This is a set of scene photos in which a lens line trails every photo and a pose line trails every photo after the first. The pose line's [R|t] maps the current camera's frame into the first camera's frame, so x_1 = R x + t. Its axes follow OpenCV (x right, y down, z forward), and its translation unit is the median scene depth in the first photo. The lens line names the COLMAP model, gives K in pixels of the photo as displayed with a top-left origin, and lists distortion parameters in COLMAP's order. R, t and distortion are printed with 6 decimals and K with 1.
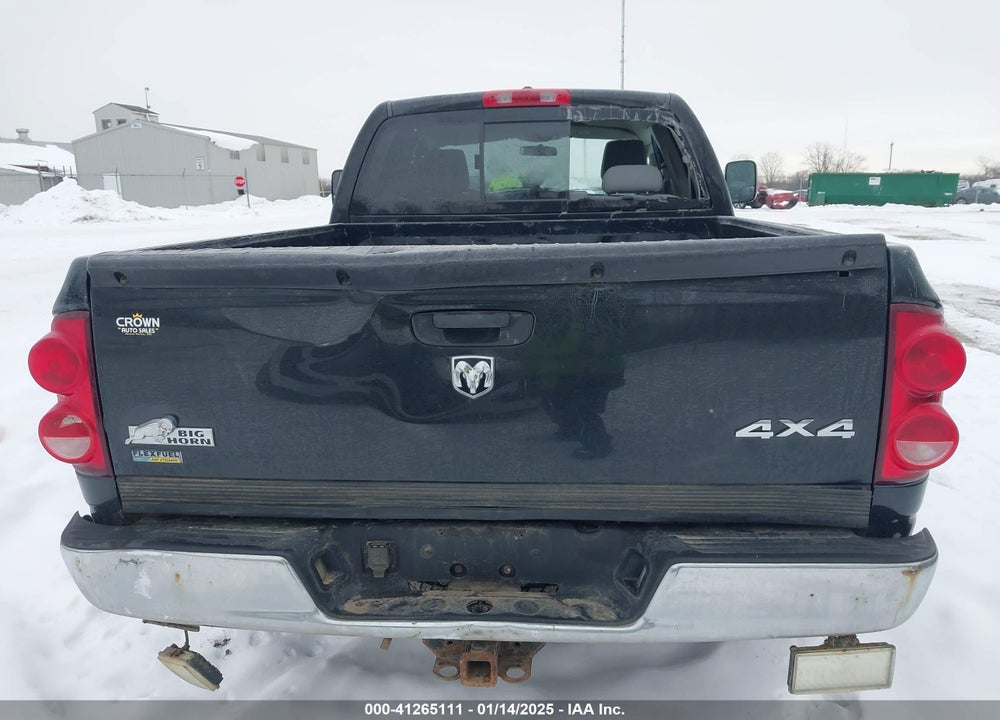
lens RADIAL K [[810.1, 0, 500.0], [0, 810.1, 360.0], [0, 0, 1]] dist [-0.000553, -0.000619]
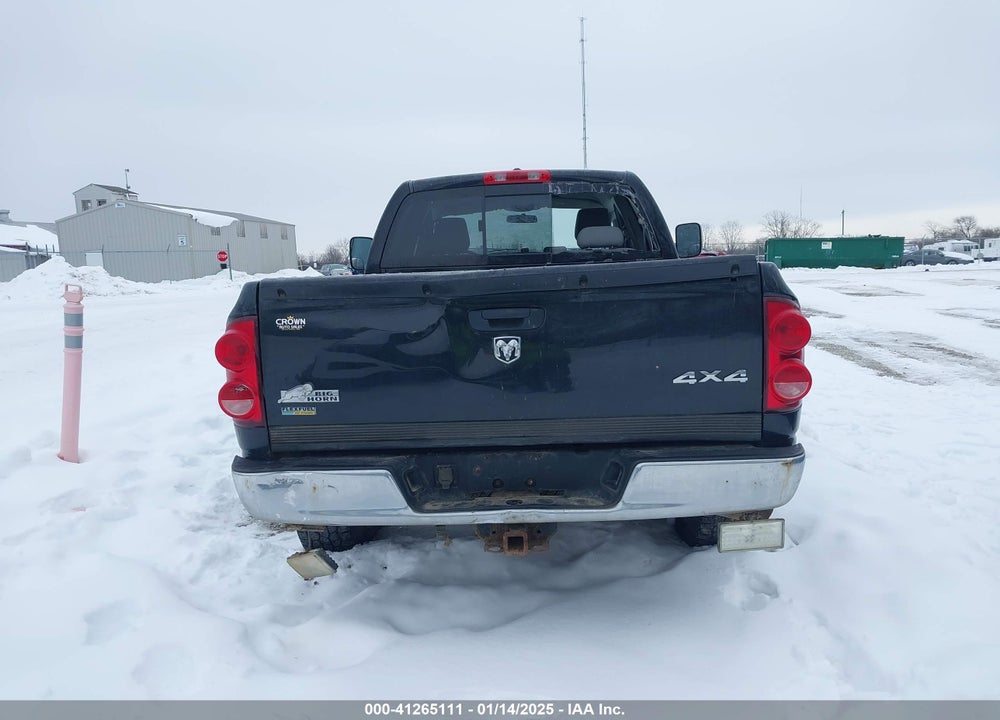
lens RADIAL K [[812.2, 0, 508.0], [0, 812.2, 341.0], [0, 0, 1]] dist [0.130220, -0.303902]
pose [[0.998639, -0.023466, 0.046586, -0.097958], [0.028523, 0.993406, -0.111047, 0.166019], [-0.043673, 0.112225, 0.992723, -0.539893]]
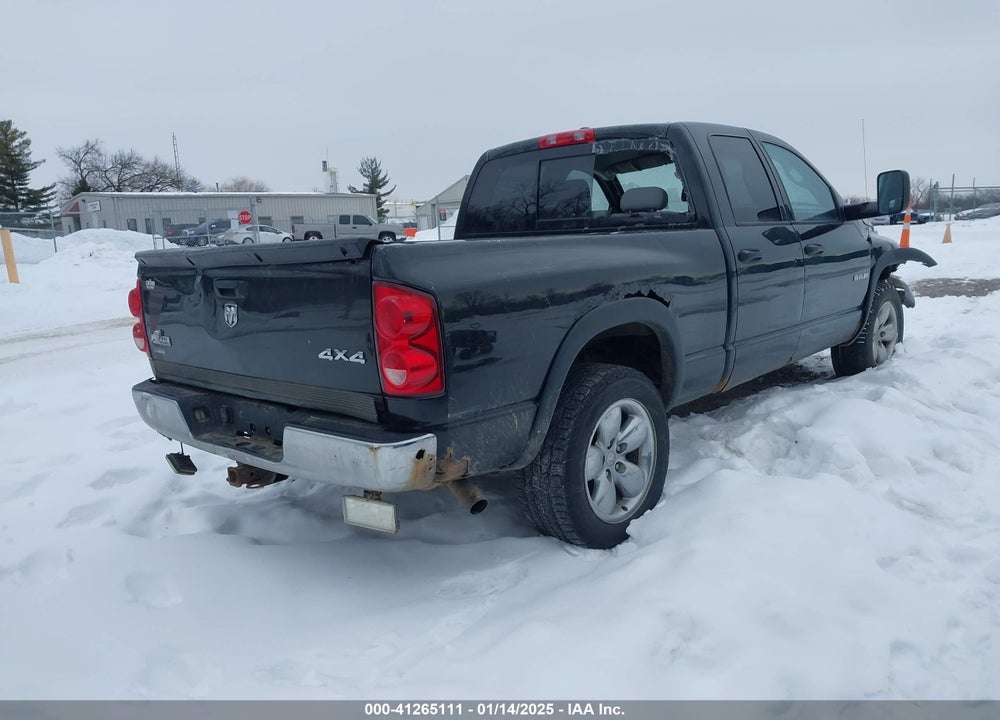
lens RADIAL K [[810.1, 0, 500.0], [0, 810.1, 360.0], [0, 0, 1]] dist [-0.000553, -0.000619]
pose [[0.793337, 0.076952, -0.603899, 1.473890], [-0.093184, 0.995639, 0.004455, 0.051481], [0.601608, 0.052739, 0.797048, -0.109412]]
